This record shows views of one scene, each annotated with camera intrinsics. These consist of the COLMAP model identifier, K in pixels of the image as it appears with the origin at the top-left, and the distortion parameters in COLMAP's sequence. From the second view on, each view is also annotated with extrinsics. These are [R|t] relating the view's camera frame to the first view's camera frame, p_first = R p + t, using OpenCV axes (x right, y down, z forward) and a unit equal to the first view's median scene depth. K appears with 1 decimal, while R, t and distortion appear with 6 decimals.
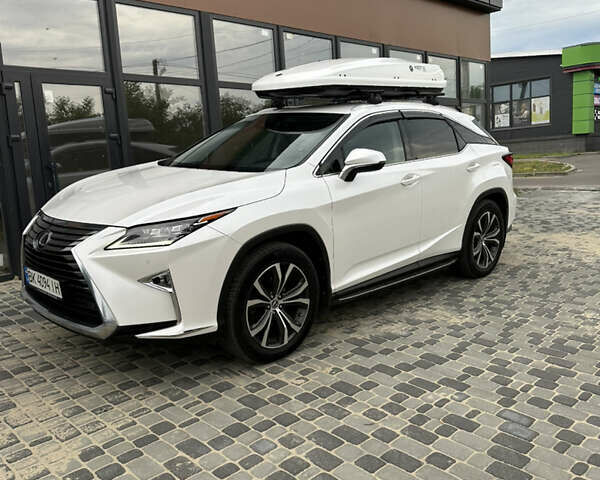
lens RADIAL K [[529.8, 0, 300.0], [0, 529.8, 240.0], [0, 0, 1]] dist [0.043496, -0.005249]
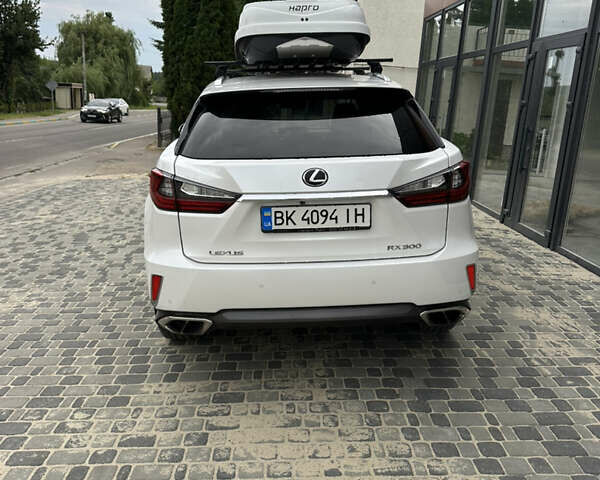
lens RADIAL K [[568.7, 0, 300.0], [0, 568.7, 240.0], [0, 0, 1]] dist [0.129653, 0.000902]
pose [[-0.675072, 0.219151, -0.704450, 1.052728], [-0.104316, 0.916913, 0.385213, -0.490430], [0.730339, 0.333532, -0.596122, 2.198999]]
